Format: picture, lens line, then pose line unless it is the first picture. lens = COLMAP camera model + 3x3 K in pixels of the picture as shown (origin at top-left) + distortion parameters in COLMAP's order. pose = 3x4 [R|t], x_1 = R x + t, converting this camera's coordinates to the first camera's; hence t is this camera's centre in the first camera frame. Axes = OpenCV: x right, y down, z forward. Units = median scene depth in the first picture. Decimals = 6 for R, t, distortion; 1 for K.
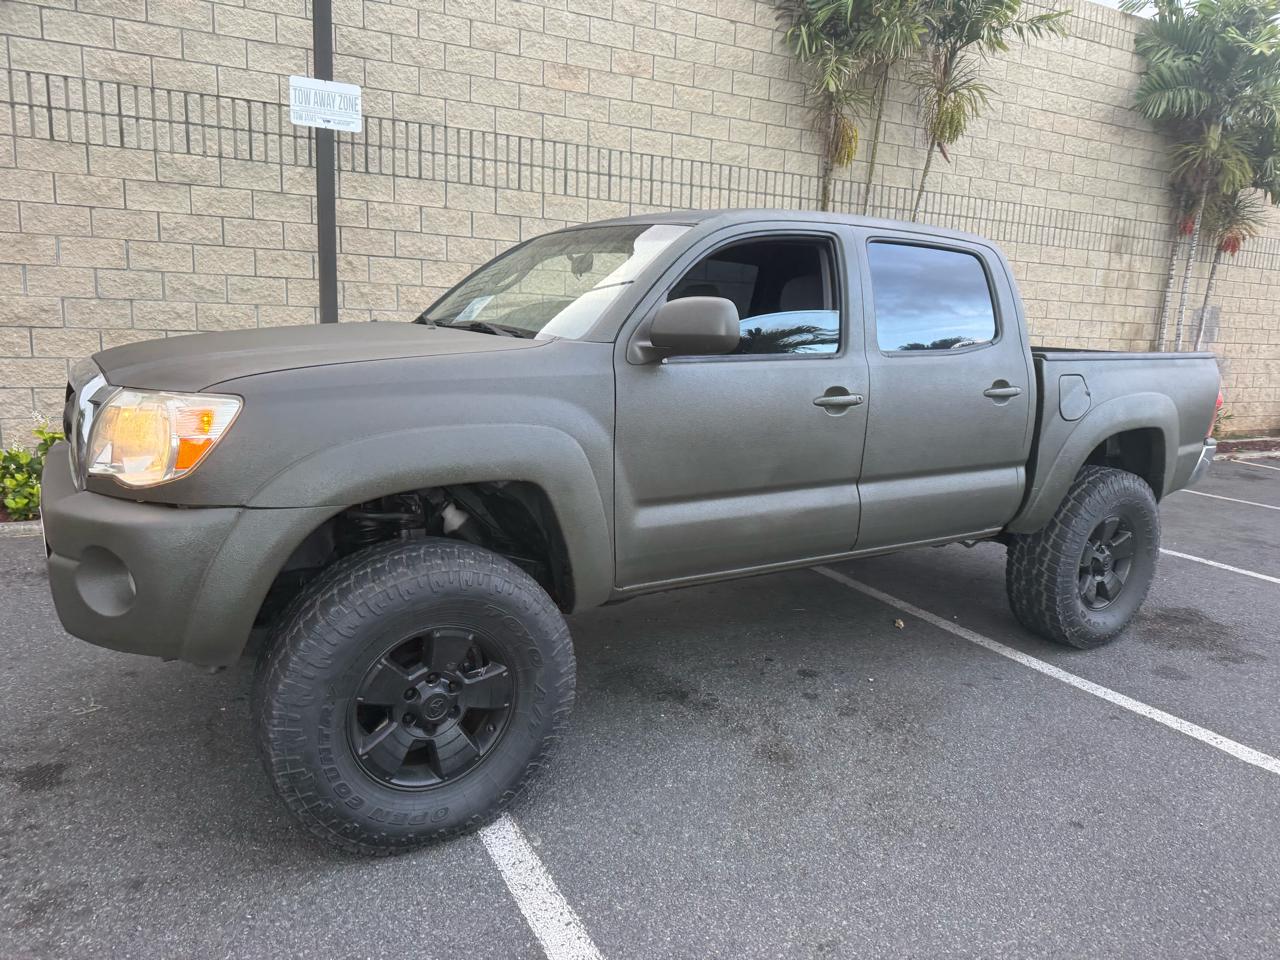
lens RADIAL K [[908.5, 0, 650.6], [0, 908.5, 490.0], [0, 0, 1]] dist [0.015938, -0.028847]
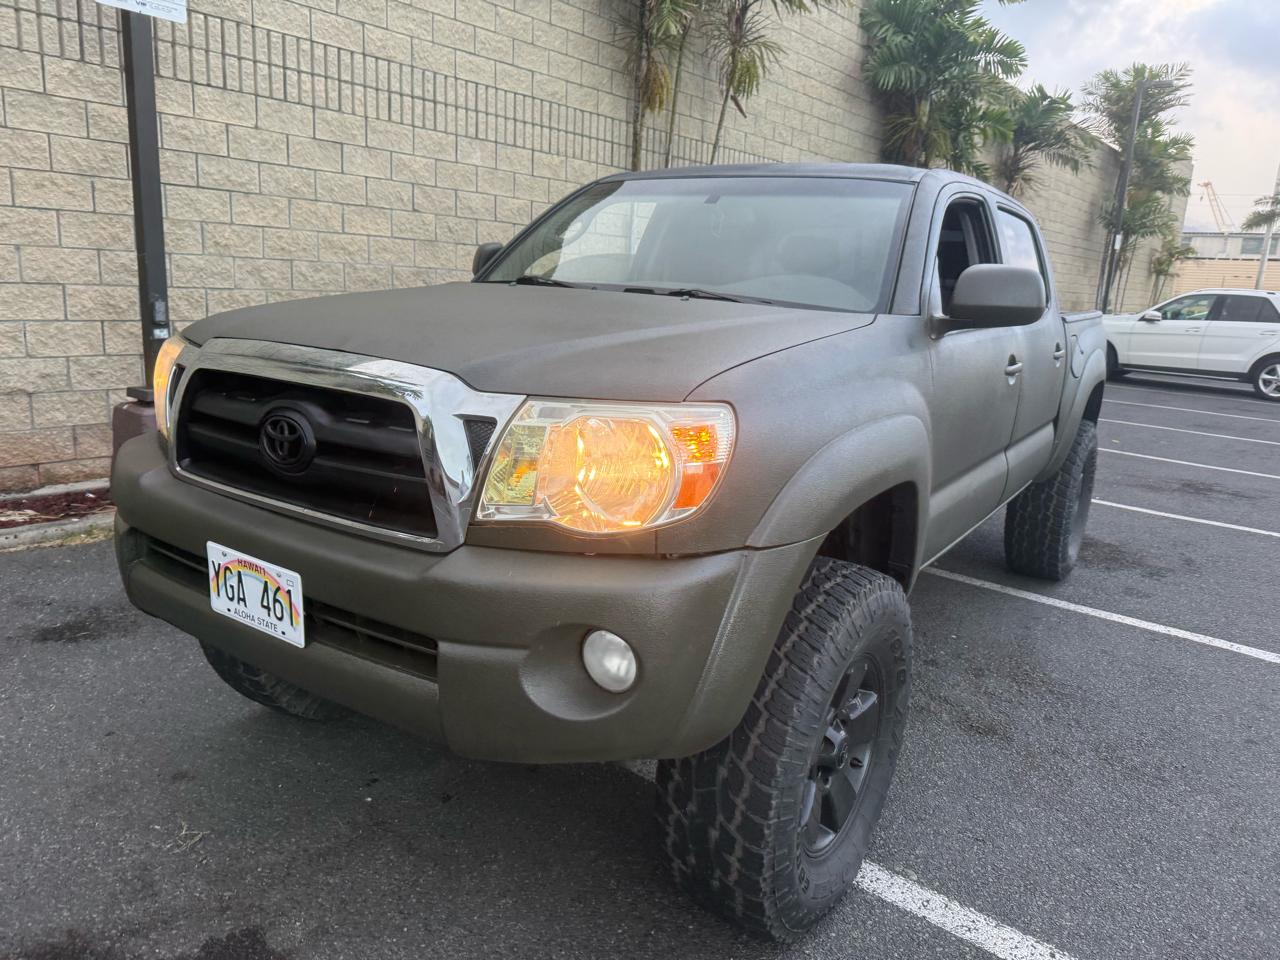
lens RADIAL K [[908.5, 0, 653.1], [0, 908.5, 488.7], [0, 0, 1]] dist [0.015938, -0.028847]
pose [[0.918013, -0.079382, 0.388524, -0.253325], [0.056288, 0.995923, 0.070486, -0.027812], [-0.392536, -0.042838, 0.918739, 0.105294]]
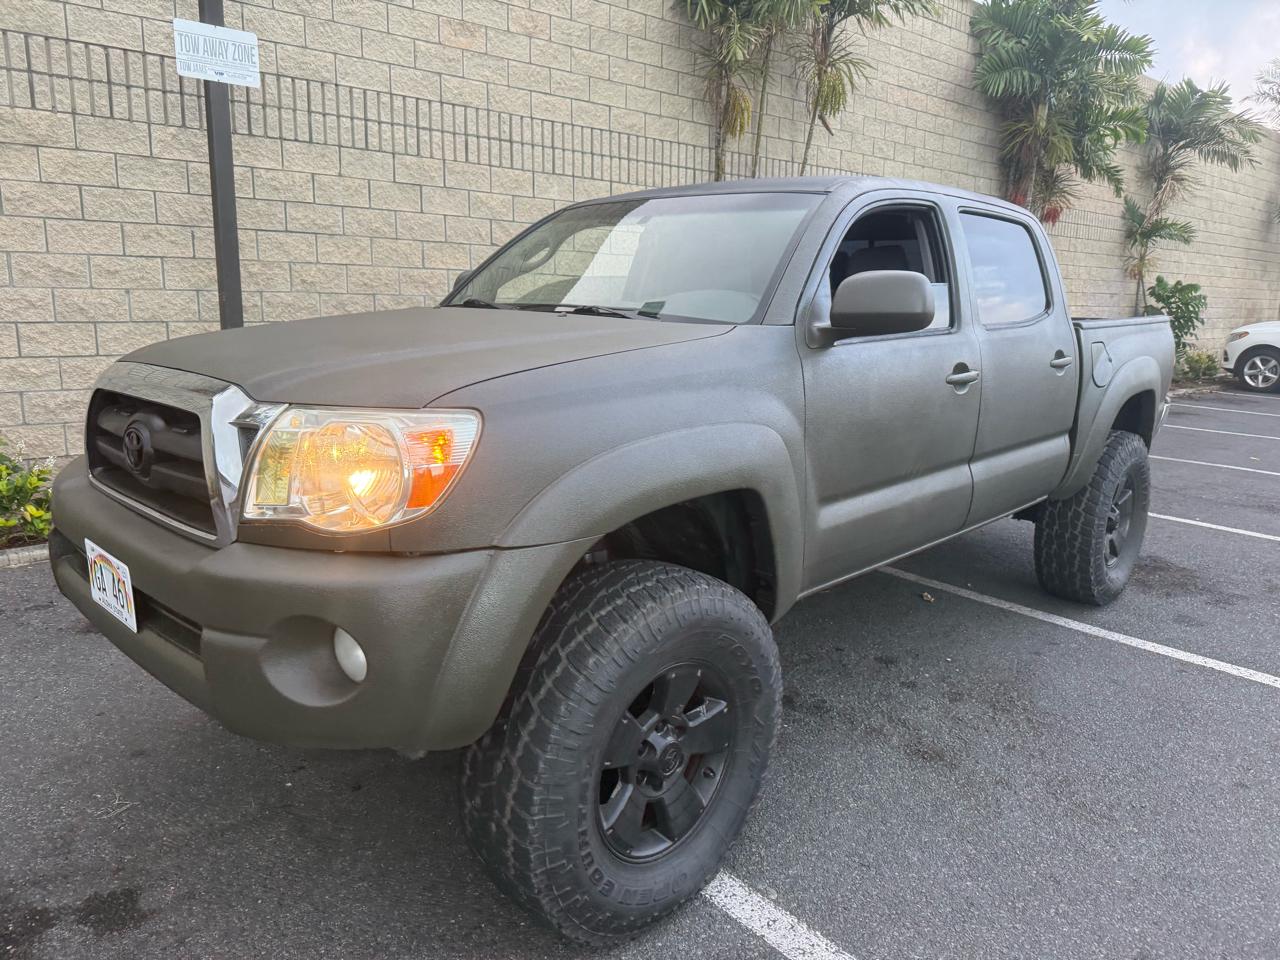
lens RADIAL K [[908.5, 0, 651.3], [0, 908.5, 476.8], [0, 0, 1]] dist [0.015938, -0.028847]
pose [[0.973384, -0.065343, 0.219667, -0.150706], [0.062145, 0.997837, 0.021446, -0.016159], [-0.220593, -0.007223, 0.975339, 0.061743]]
